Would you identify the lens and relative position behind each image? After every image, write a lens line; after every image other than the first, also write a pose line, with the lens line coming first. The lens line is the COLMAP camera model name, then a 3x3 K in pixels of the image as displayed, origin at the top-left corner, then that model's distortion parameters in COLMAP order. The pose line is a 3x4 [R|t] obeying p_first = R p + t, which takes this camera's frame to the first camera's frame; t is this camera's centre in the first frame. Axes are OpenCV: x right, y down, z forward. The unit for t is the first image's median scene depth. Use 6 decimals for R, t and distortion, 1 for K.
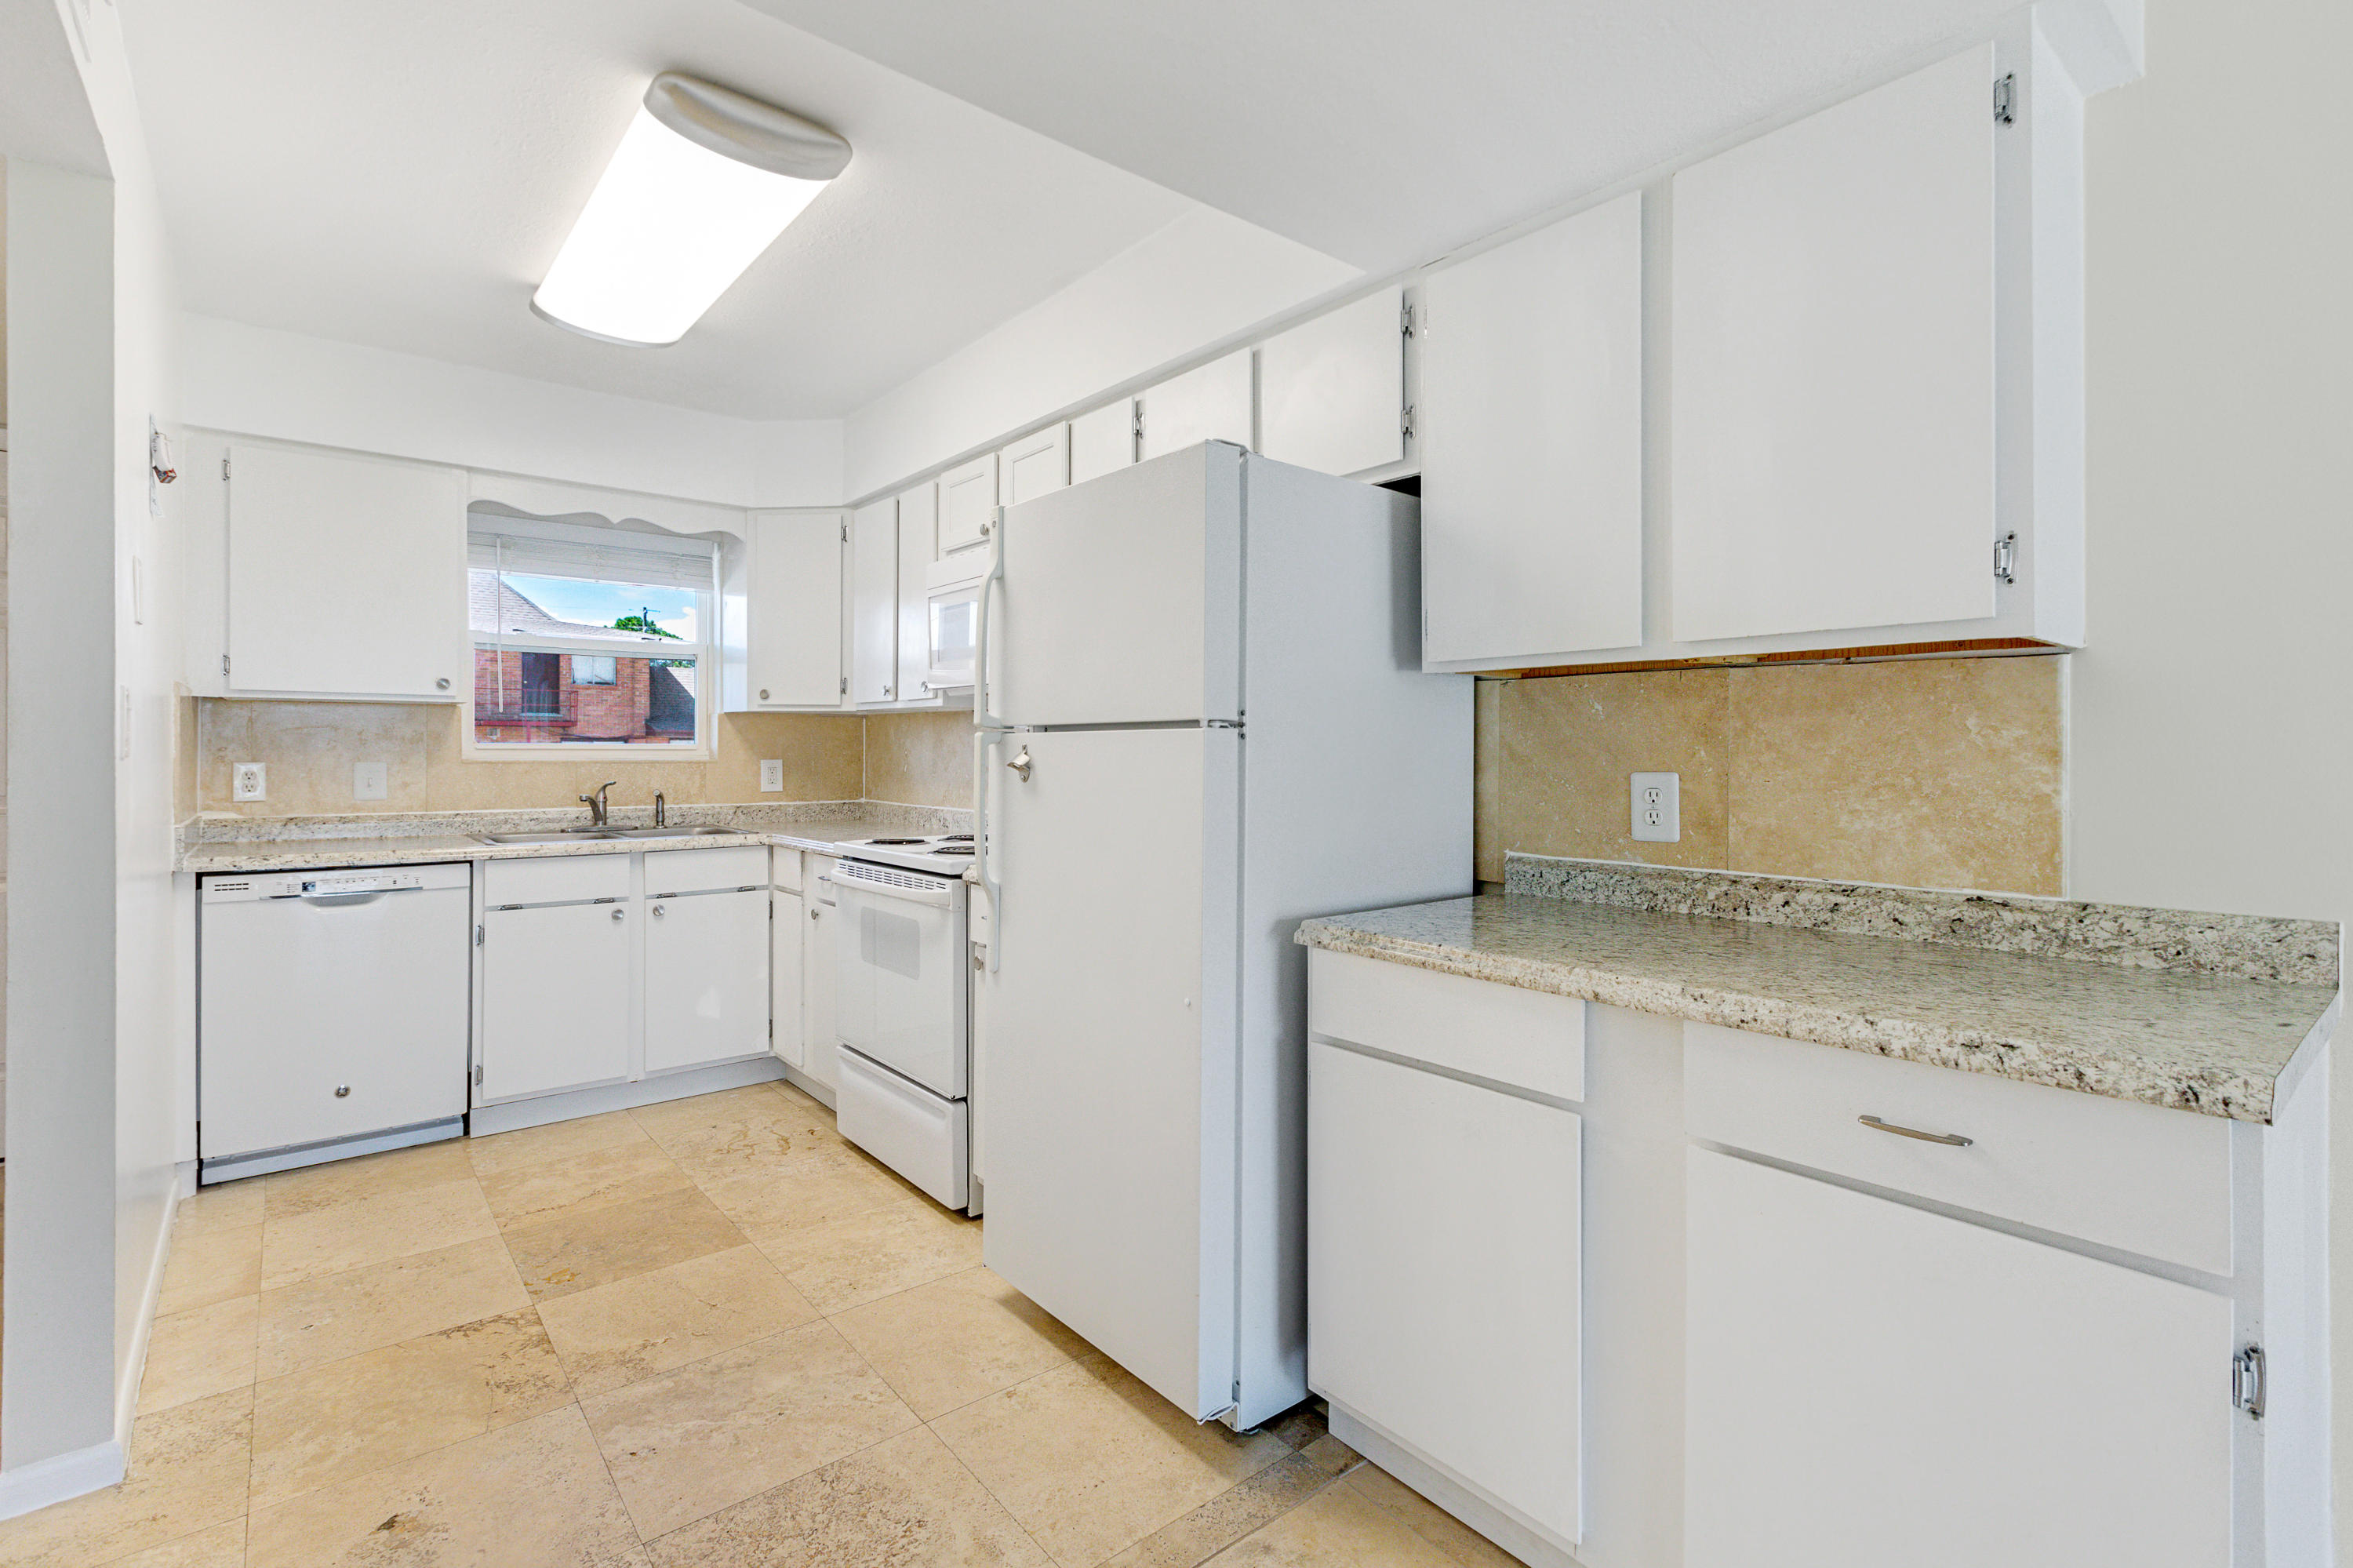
lens RADIAL K [[1086.3, 0, 1168.9], [0, 1086.3, 749.8], [0, 0, 1]] dist [0.001855, -0.000221]
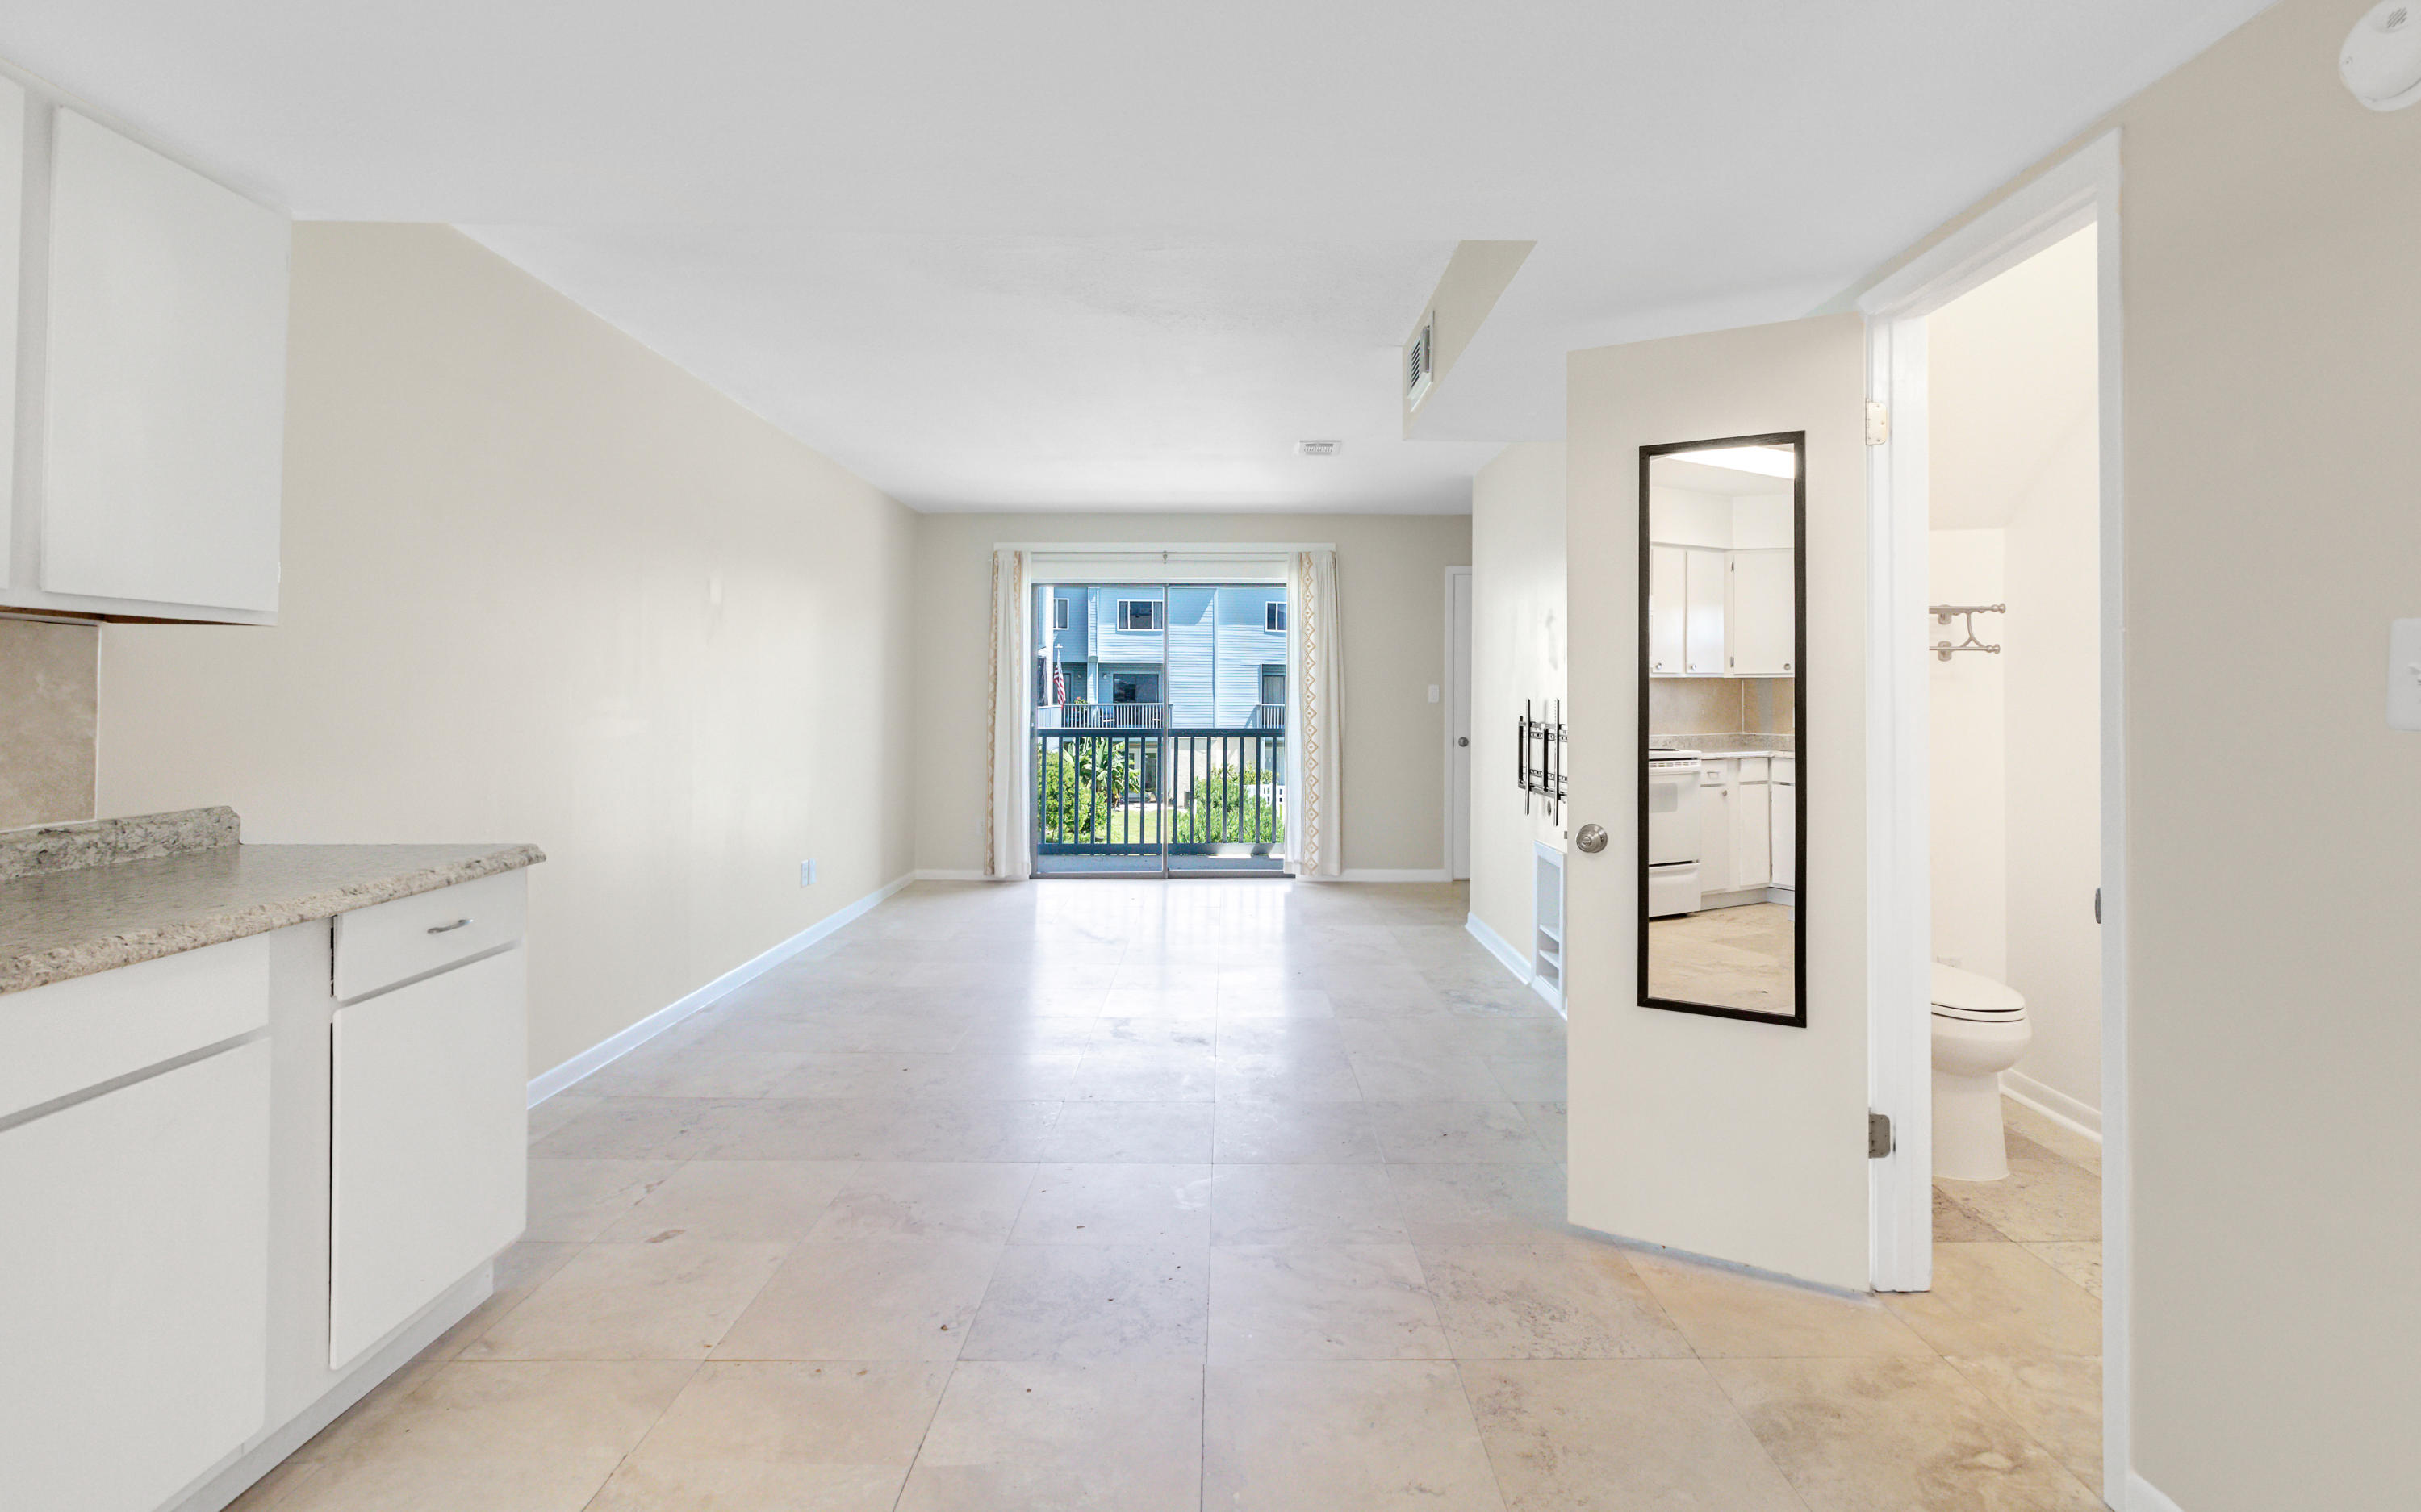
lens RADIAL K [[1153.3, 0, 1239.1], [0, 1153.3, 685.4], [0, 0, 1]] dist [-0.001151, -0.000056]
pose [[-0.785091, -0.000599, 0.619380, -0.503659], [-0.008715, 0.999911, -0.010079, -0.008141], [-0.619319, -0.013311, -0.785027, 0.588701]]
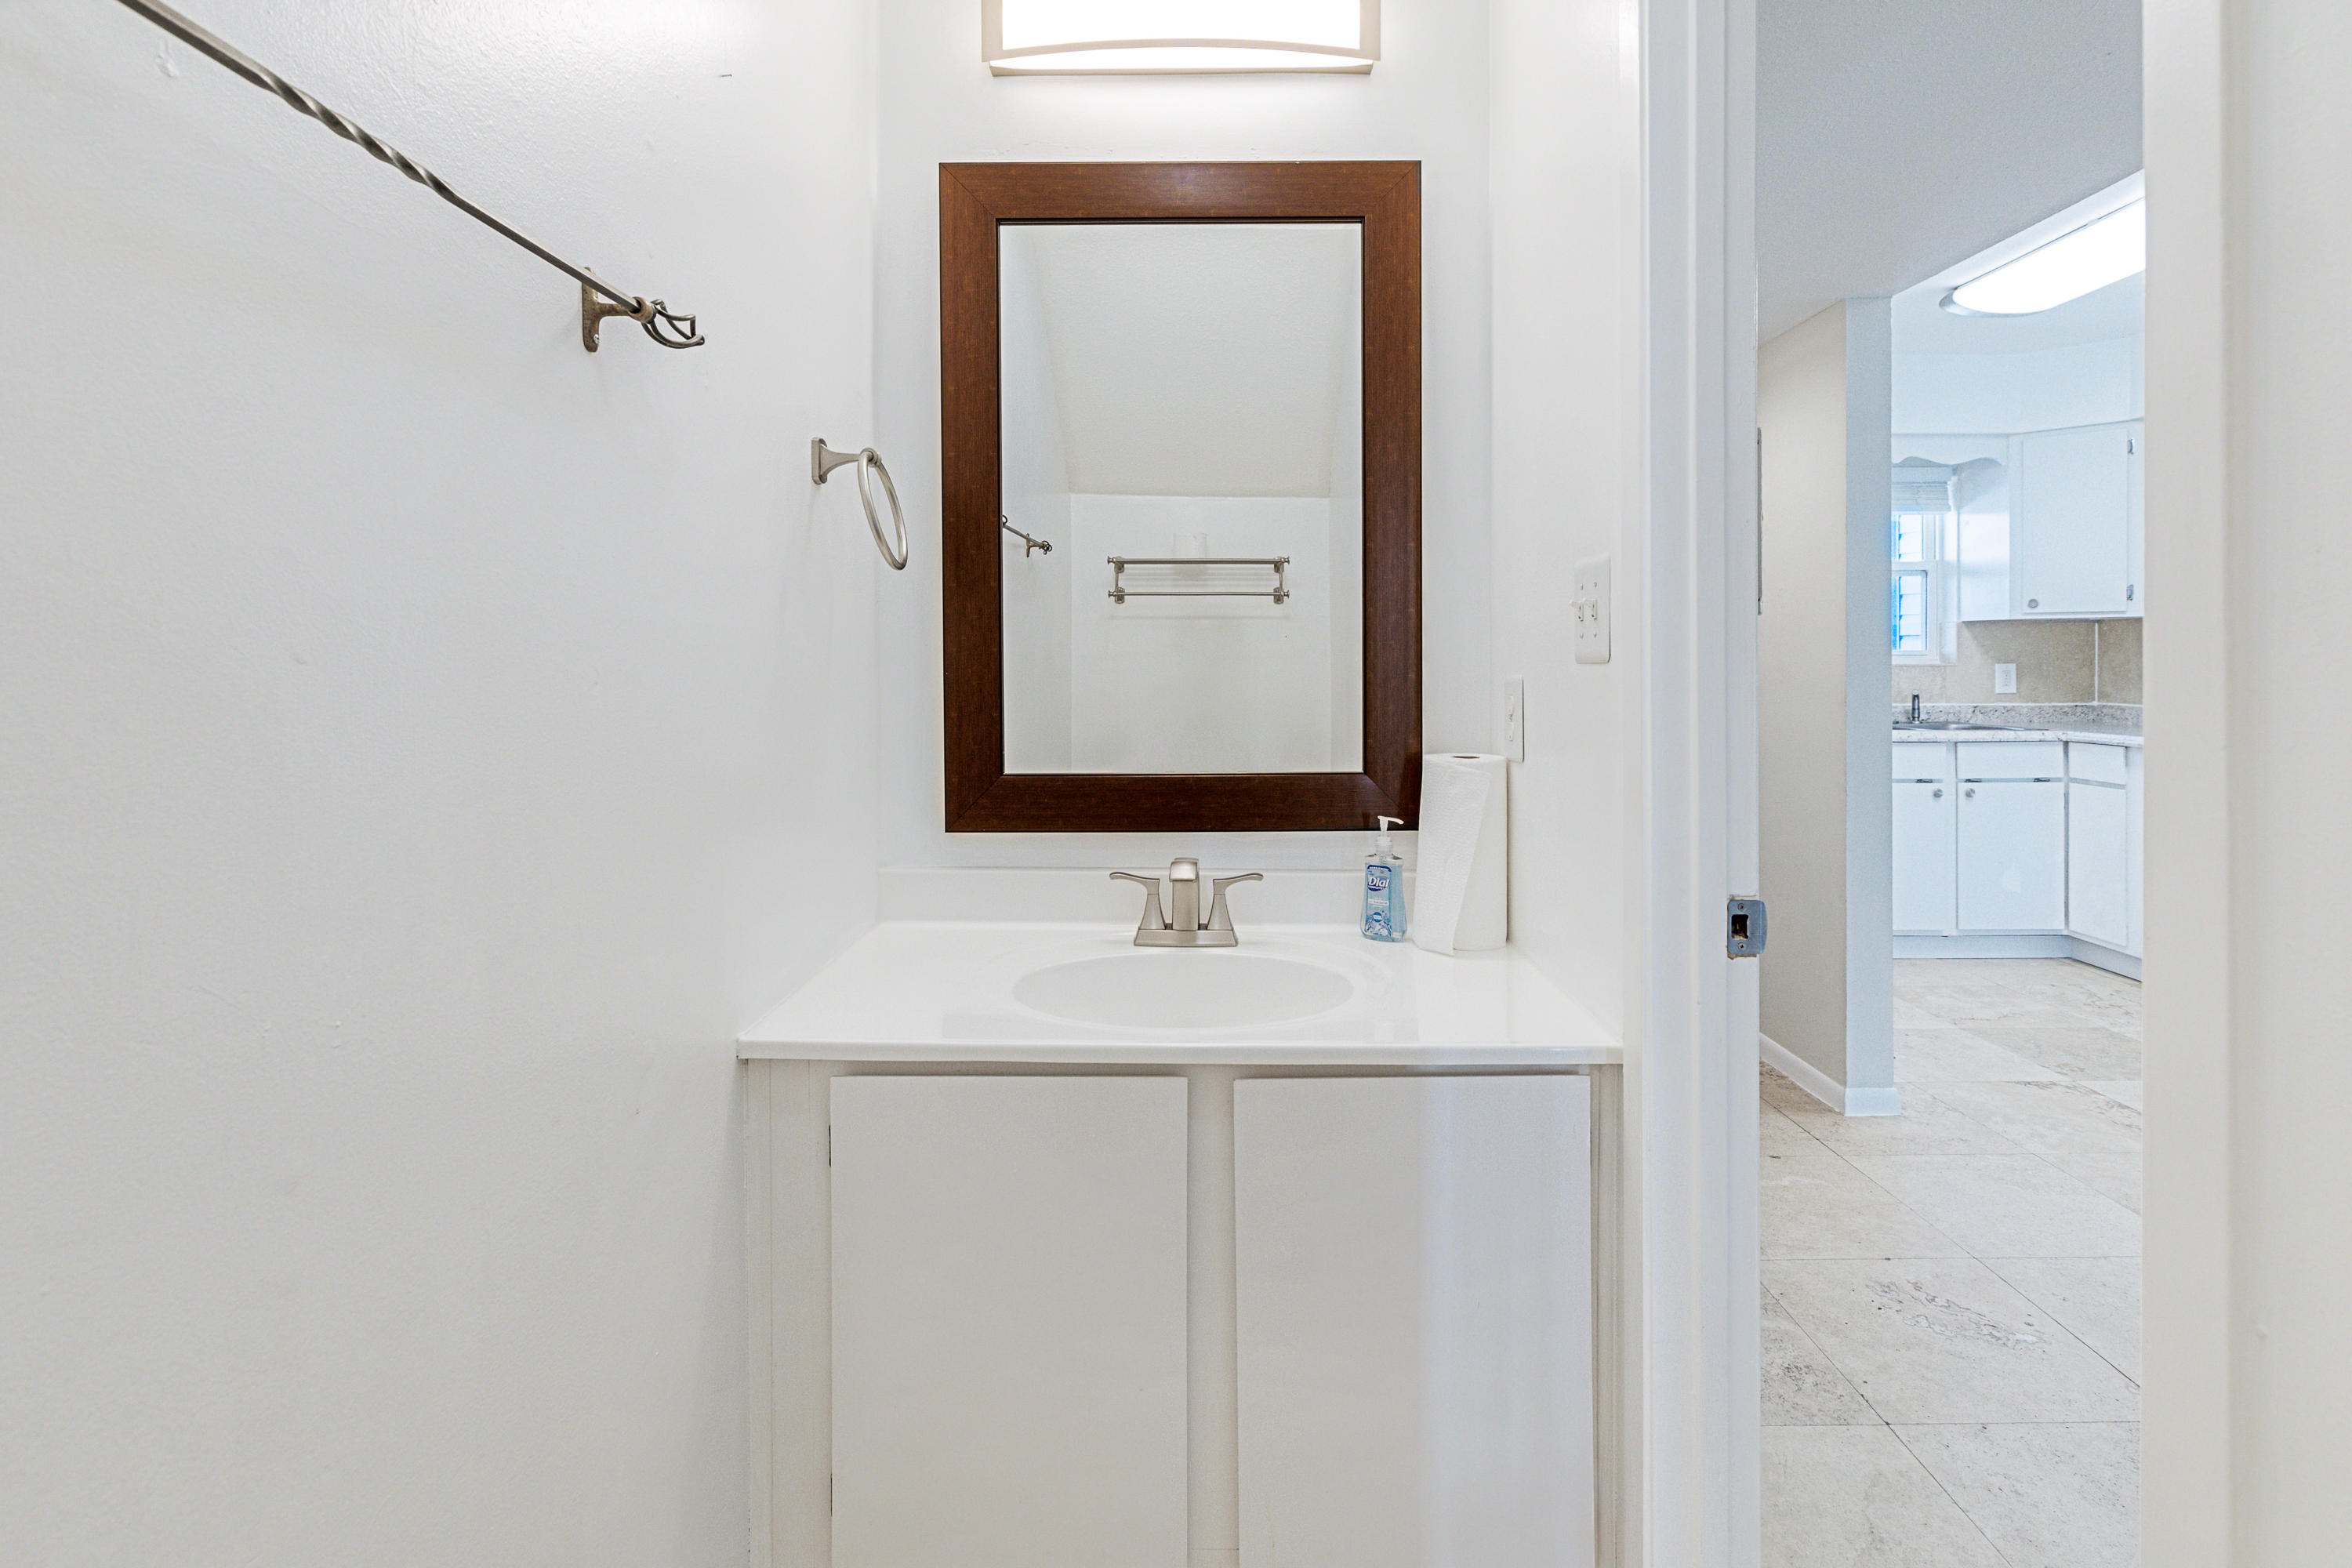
lens RADIAL K [[1098.3, 0, 1187.7], [0, 1098.3, 670.3], [0, 0, 1]] dist [0.001453, -0.000157]
pose [[0.769198, -0.000872, -0.639009, -0.406257], [0.008739, 0.999920, 0.009155, -0.001965], [0.638950, -0.012626, 0.769144, -0.496327]]
